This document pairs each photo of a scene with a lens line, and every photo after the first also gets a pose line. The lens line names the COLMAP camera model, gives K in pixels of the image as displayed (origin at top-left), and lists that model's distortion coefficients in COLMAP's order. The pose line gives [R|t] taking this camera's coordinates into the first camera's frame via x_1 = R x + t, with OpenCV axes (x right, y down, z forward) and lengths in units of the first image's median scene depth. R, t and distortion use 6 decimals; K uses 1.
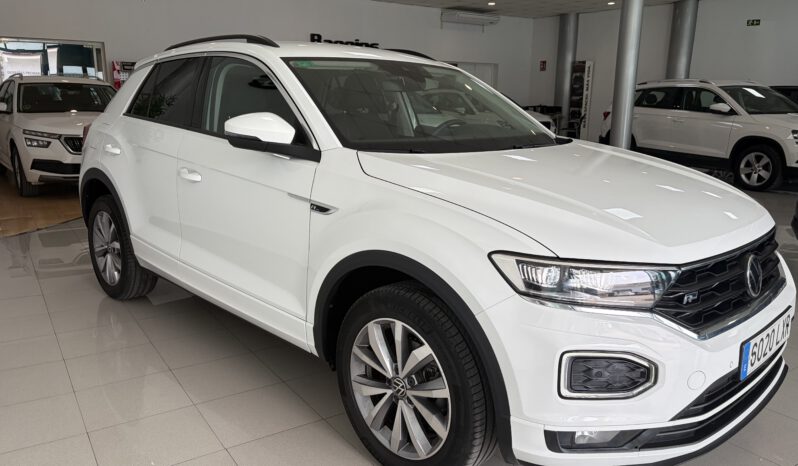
lens RADIAL K [[608.5, 0, 373.3], [0, 608.5, 233.6], [0, 0, 1]] dist [-0.006259, 0.013442]
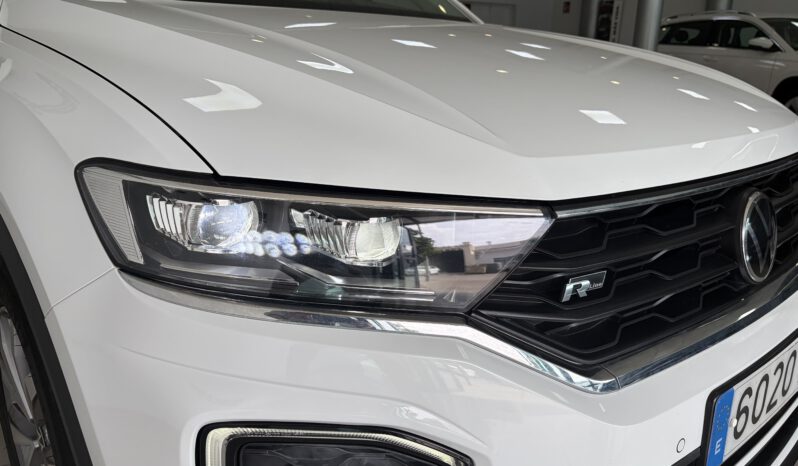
lens RADIAL K [[572.4, 0, 399.0], [0, 572.4, 233.0], [0, 0, 1]] dist [-0.000038, -0.006427]
pose [[0.998558, 0.020746, -0.049509, 0.383677], [-0.017523, 0.997753, 0.064667, 0.043829], [0.050739, -0.063706, 0.996678, 0.566162]]
